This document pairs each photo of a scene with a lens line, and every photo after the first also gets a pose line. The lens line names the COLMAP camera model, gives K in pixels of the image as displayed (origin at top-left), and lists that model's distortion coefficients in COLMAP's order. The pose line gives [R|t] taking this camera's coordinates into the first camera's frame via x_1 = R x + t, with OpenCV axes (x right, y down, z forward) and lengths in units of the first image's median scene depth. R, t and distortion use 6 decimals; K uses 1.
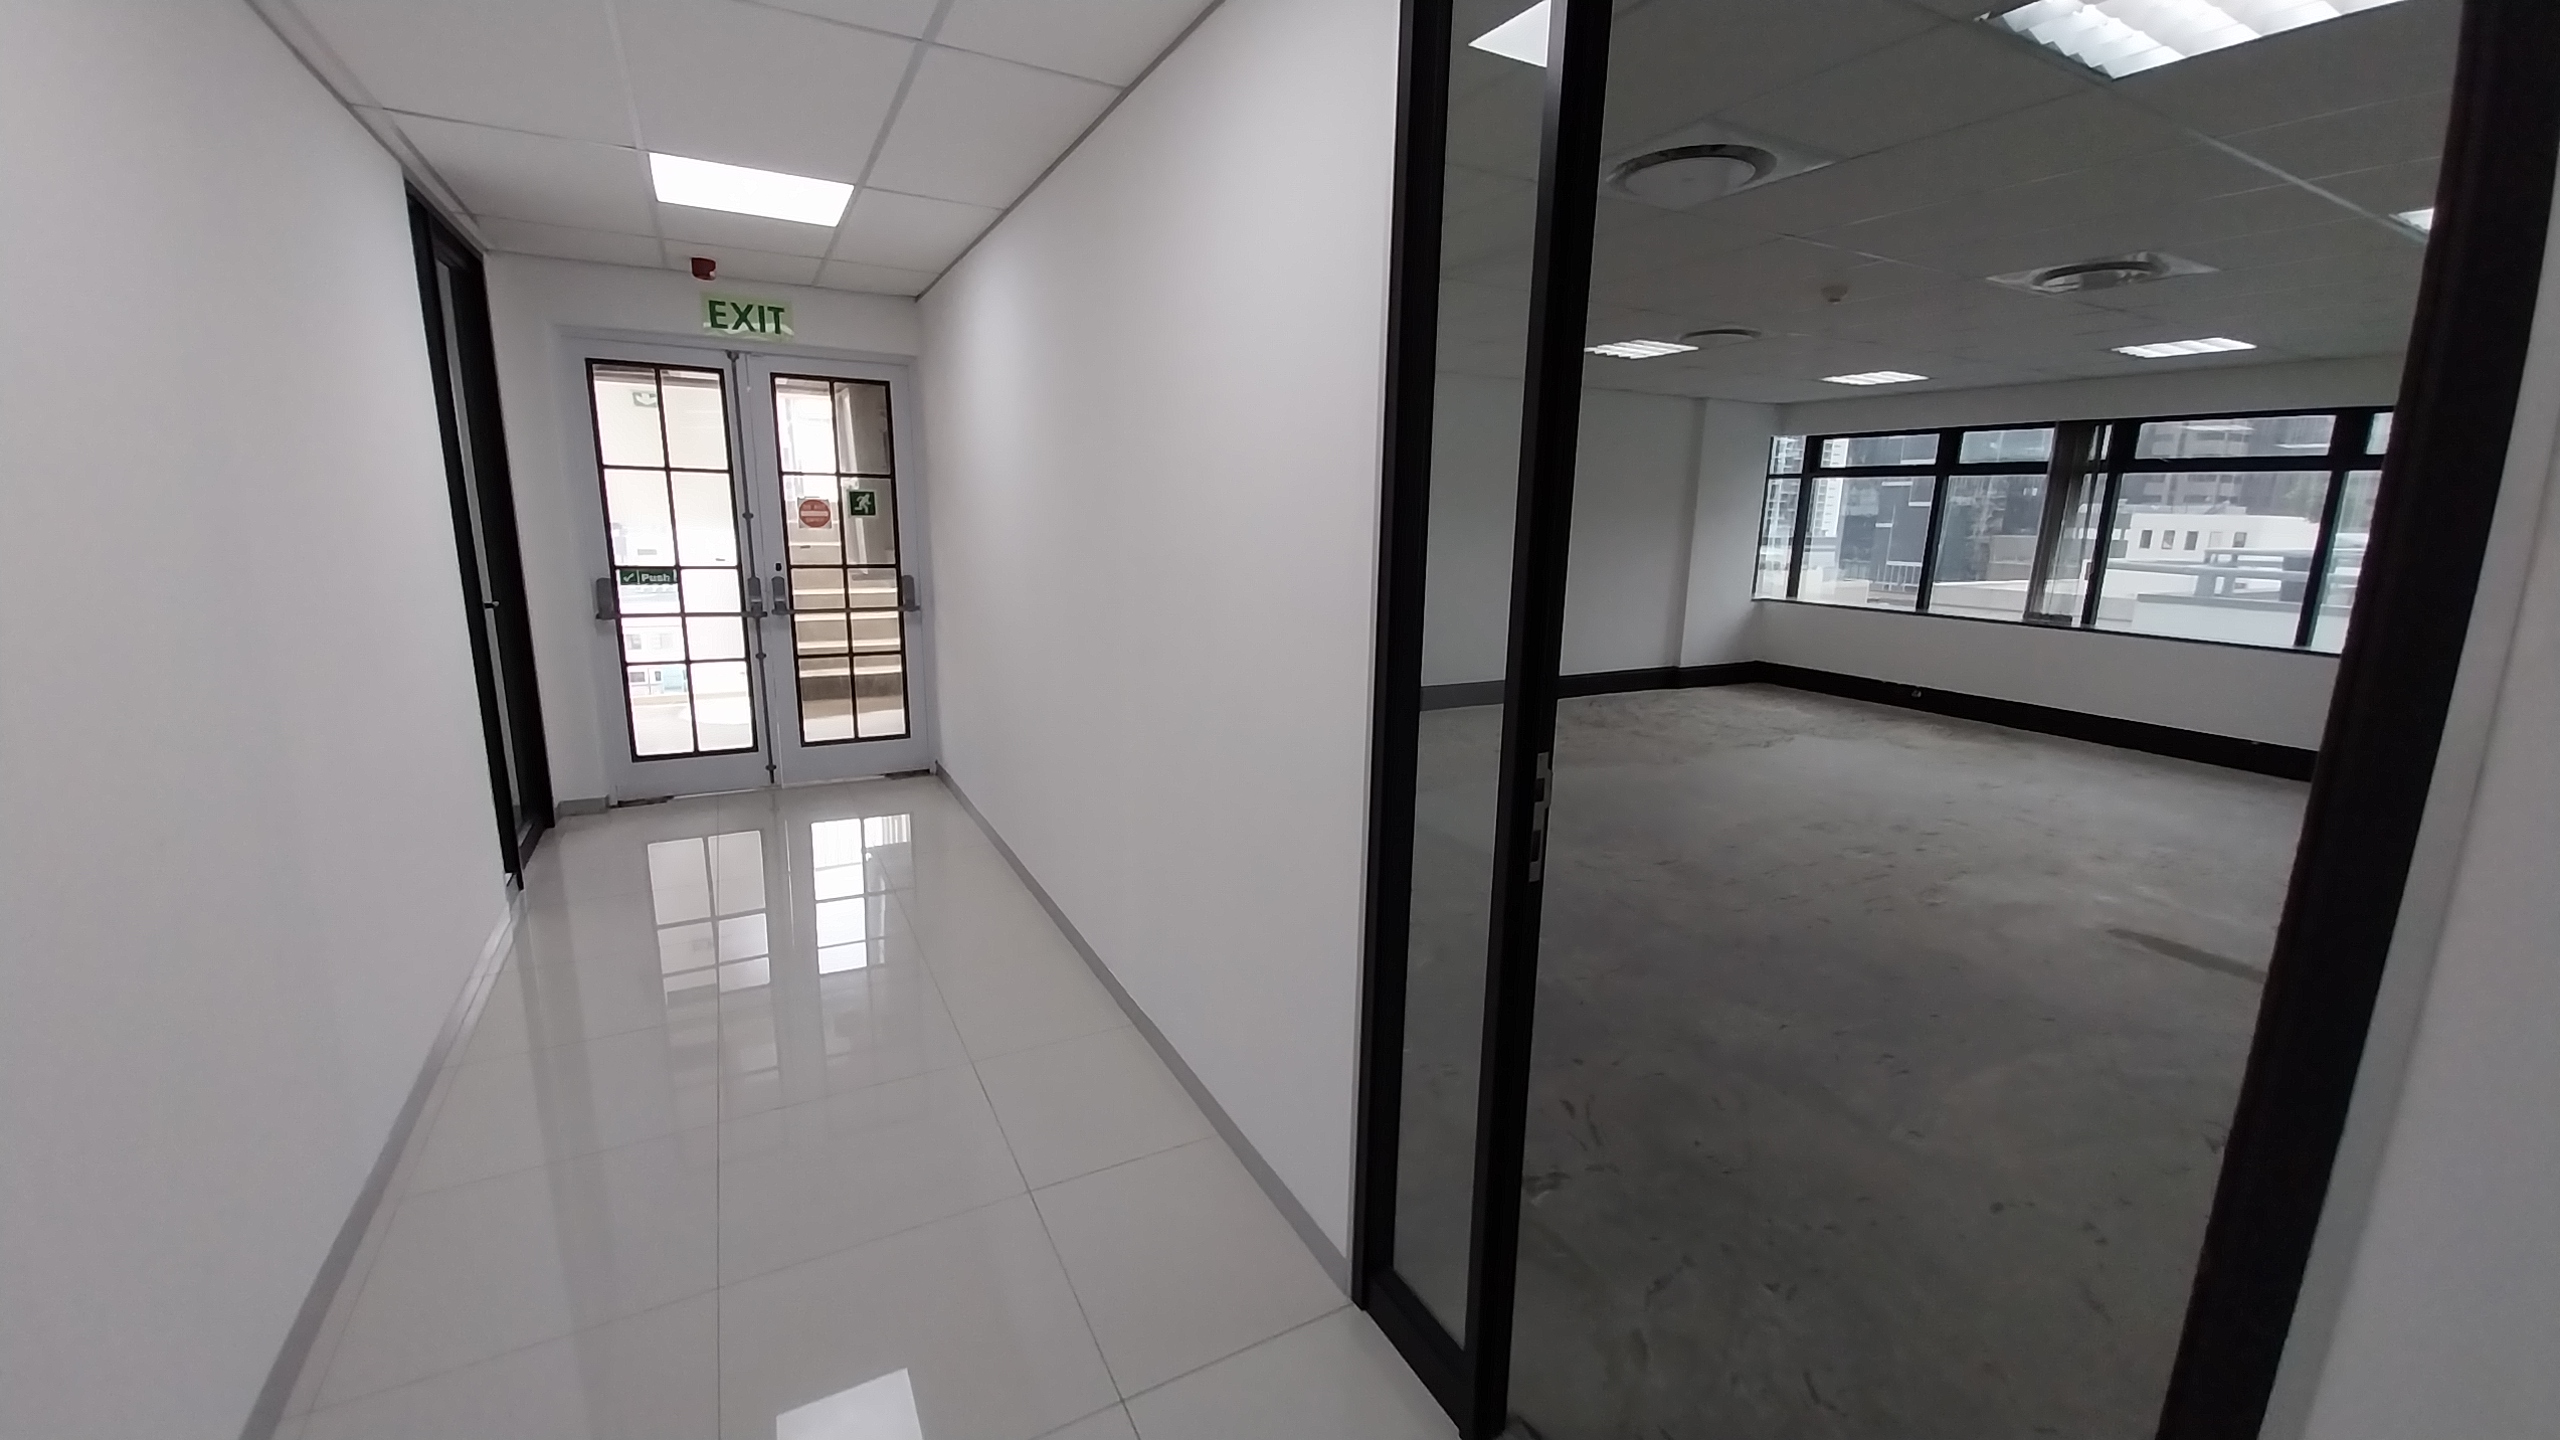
lens RADIAL K [[994.2, 0, 1280.0], [0, 994.2, 720.0], [0, 0, 1]] dist [0.019151, -0.014390]
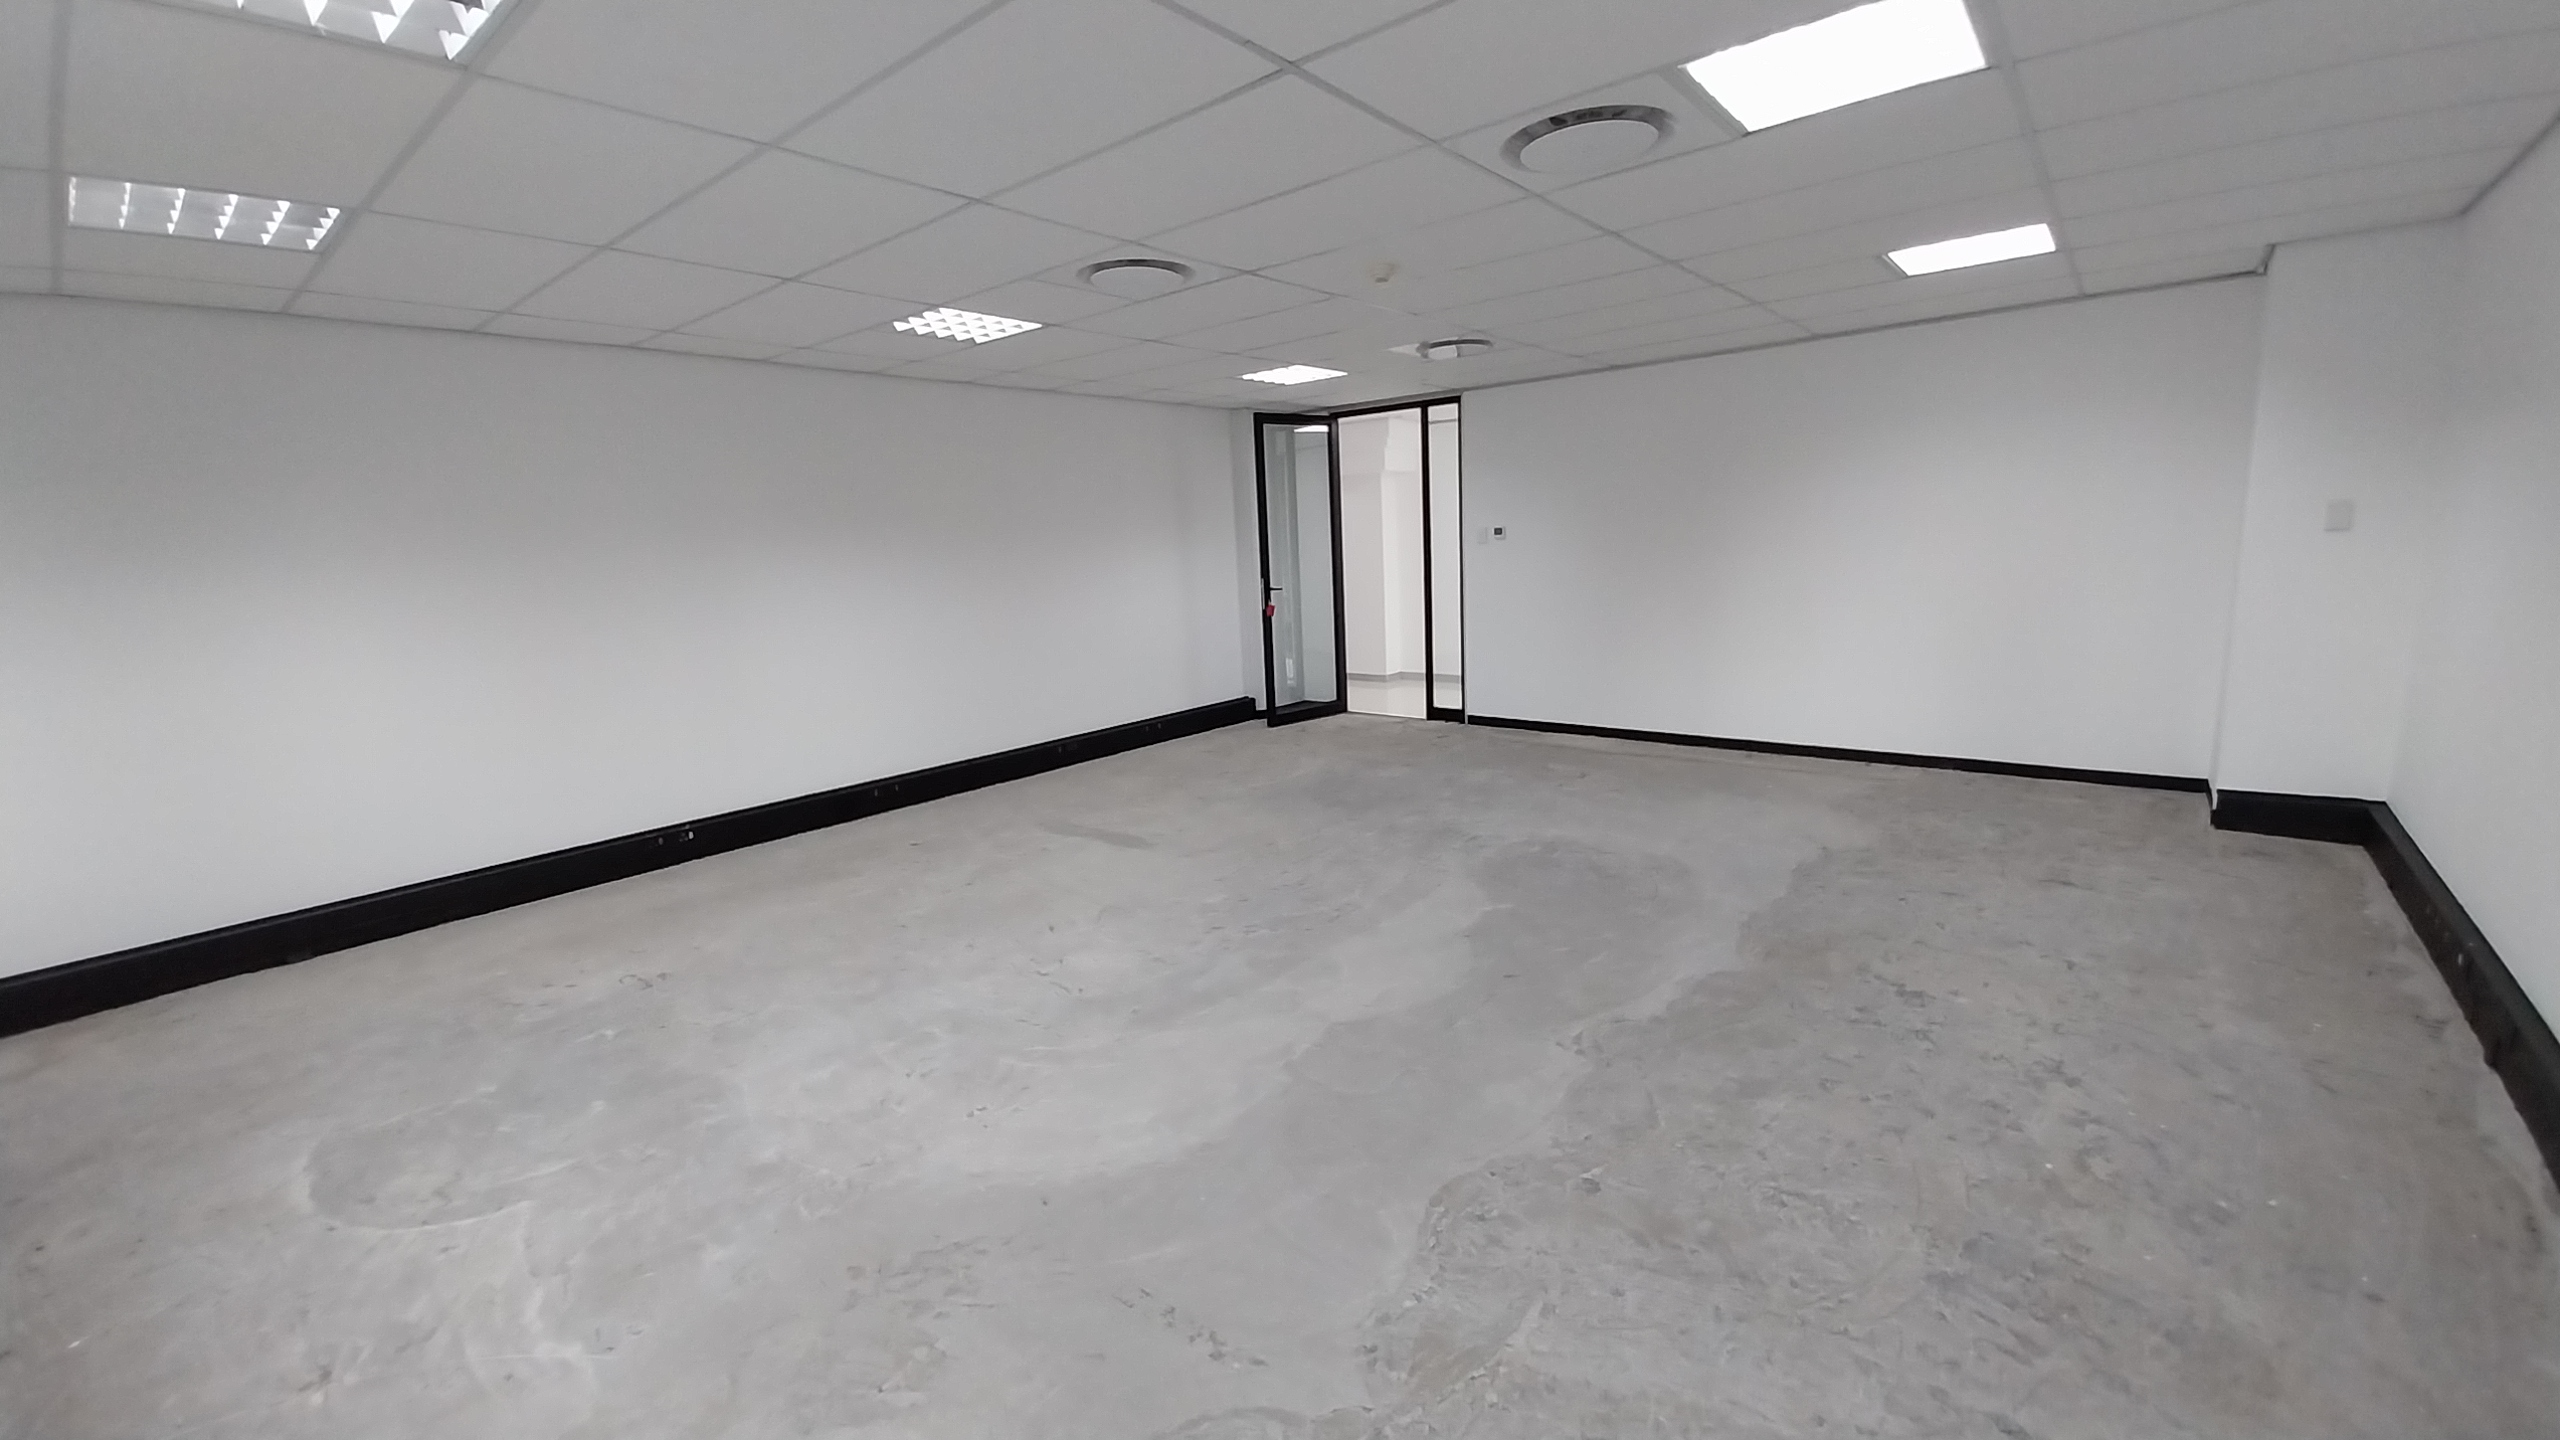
lens RADIAL K [[1008.7, 0, 1280.0], [0, 1008.7, 720.0], [0, 0, 1]] dist [0.031017, -0.019318]
pose [[-0.929221, 0.085924, -0.359395, 0.965757], [-0.052184, 0.932329, 0.357825, -0.364173], [0.365820, 0.351254, -0.861856, 1.817471]]
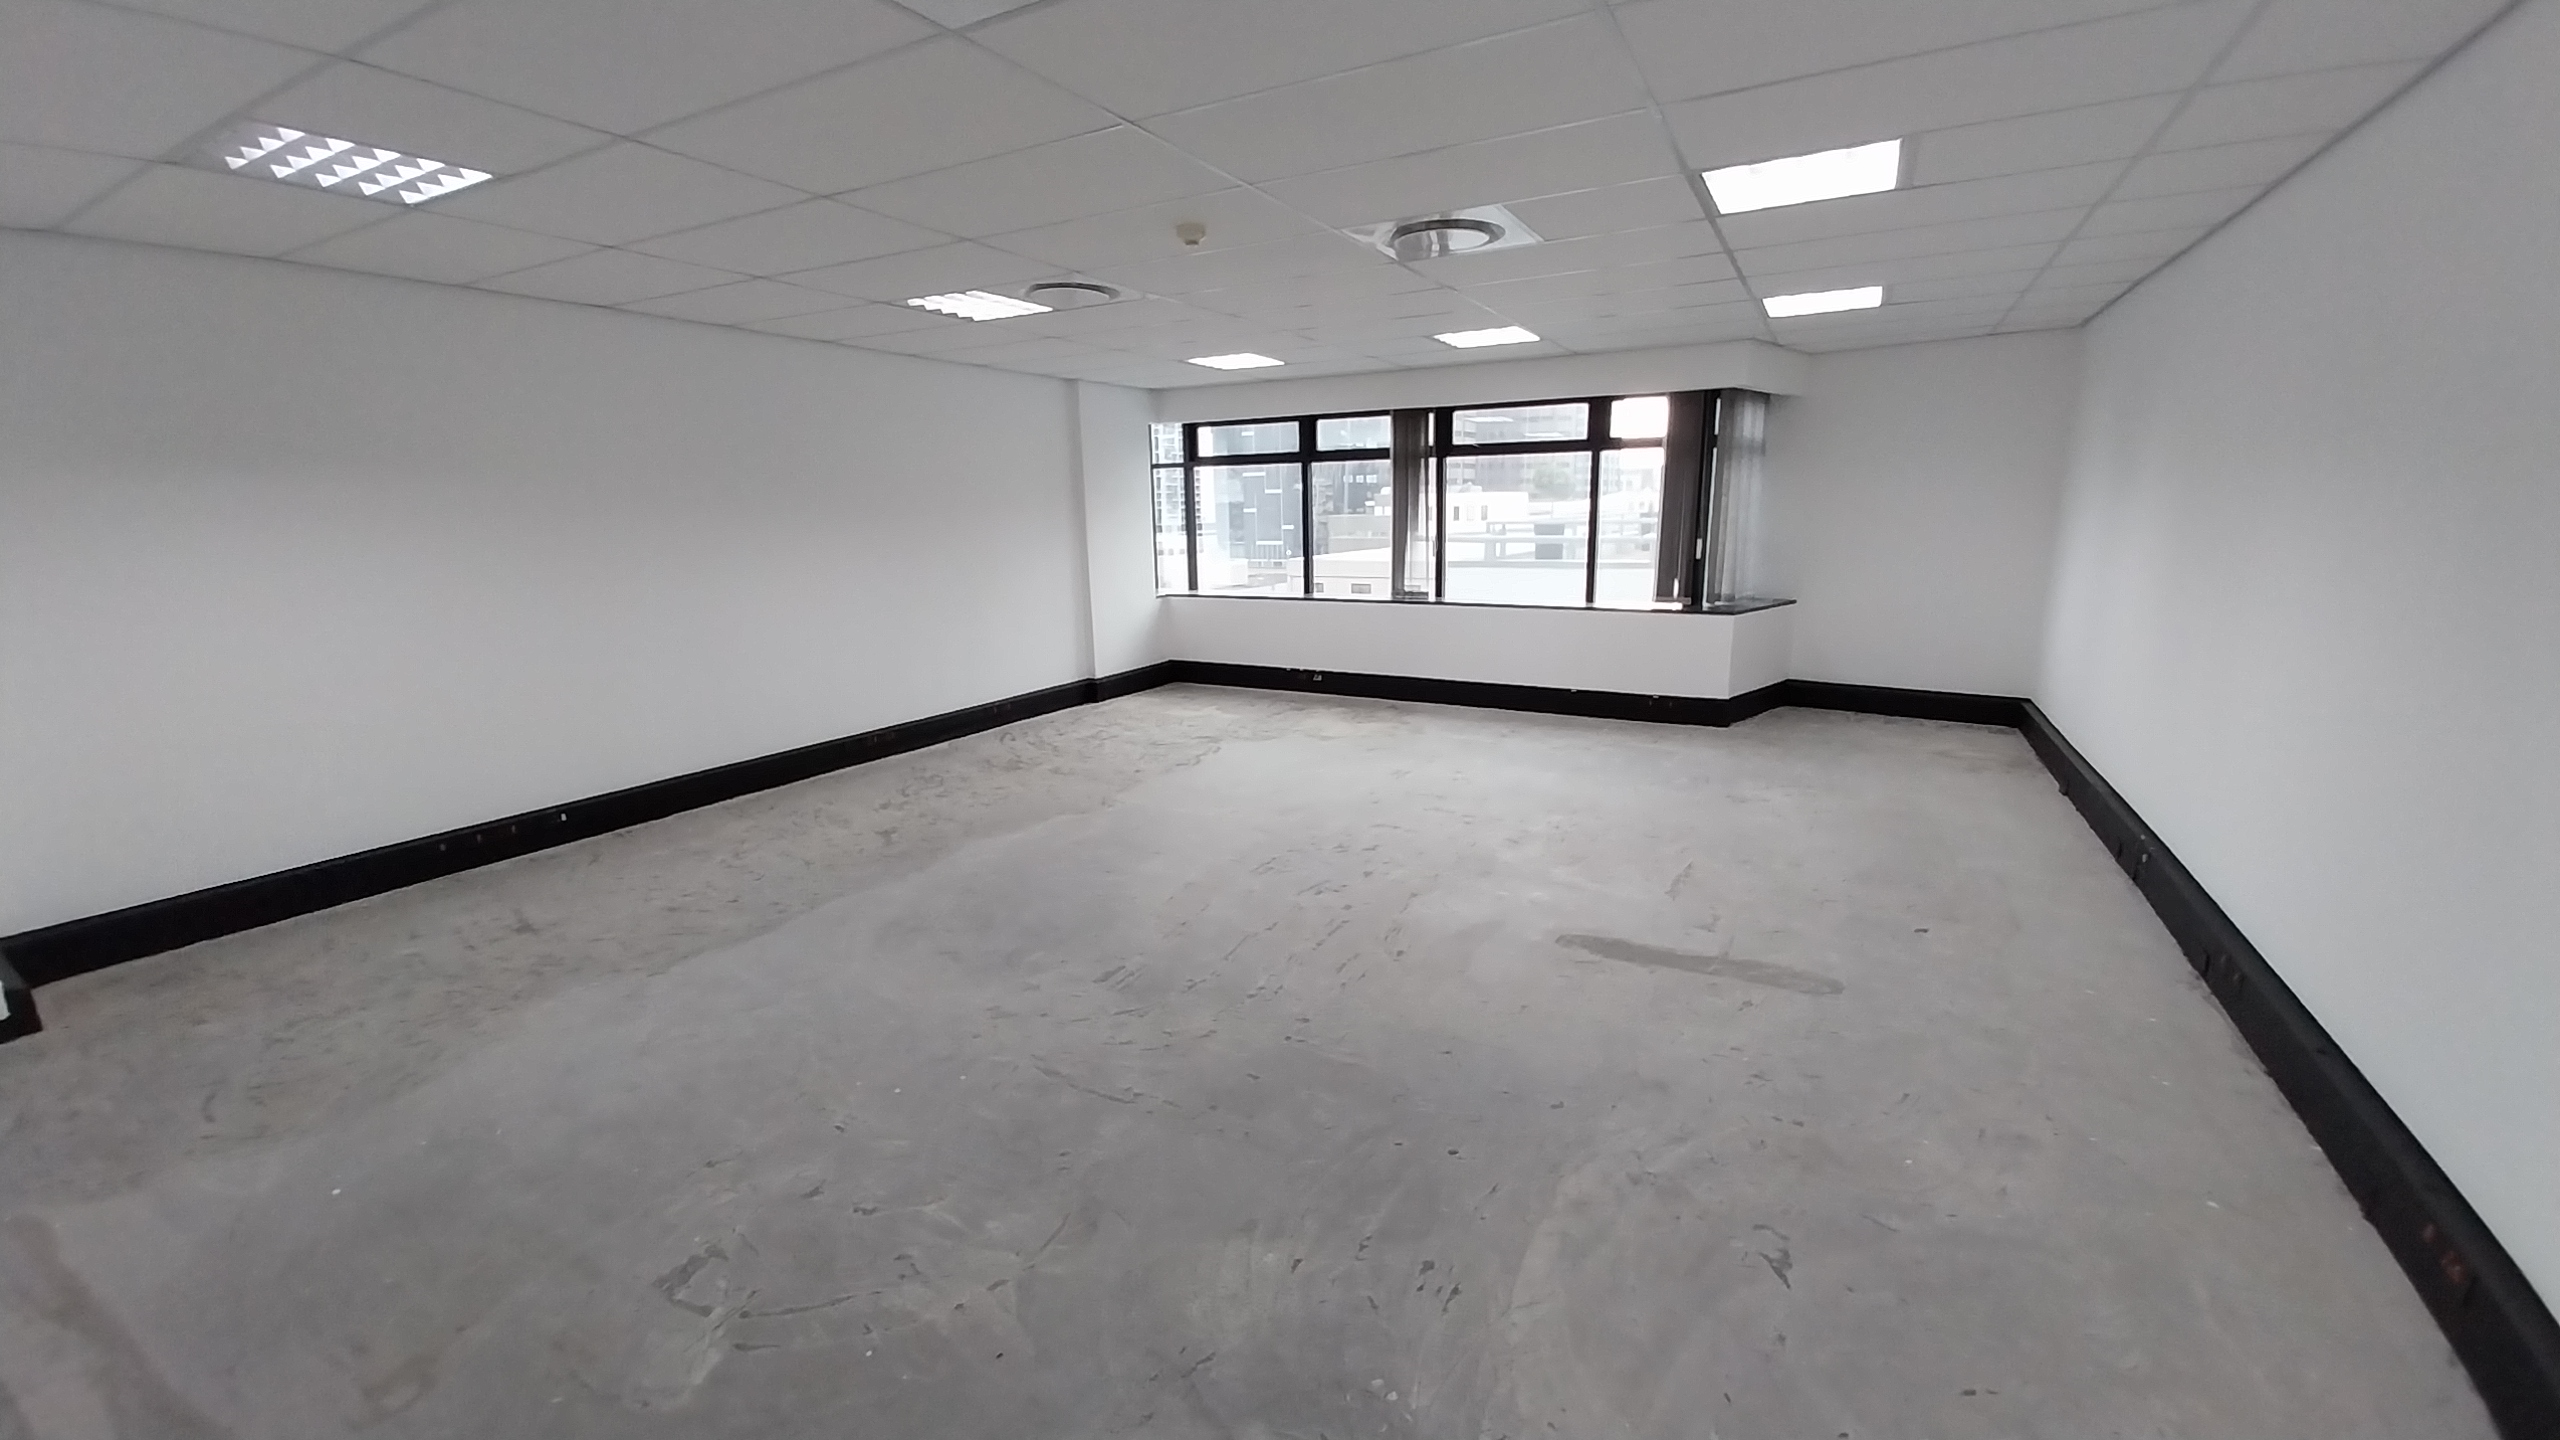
lens RADIAL K [[1001.8, 0, 1290.8], [0, 1001.8, 718.4], [0, 0, 1]] dist [0.021532, -0.015097]
pose [[0.837948, -0.147475, 0.525447, 0.132445], [0.146933, 0.988210, 0.043038, -0.060347], [-0.525599, 0.041142, 0.849737, 0.272627]]
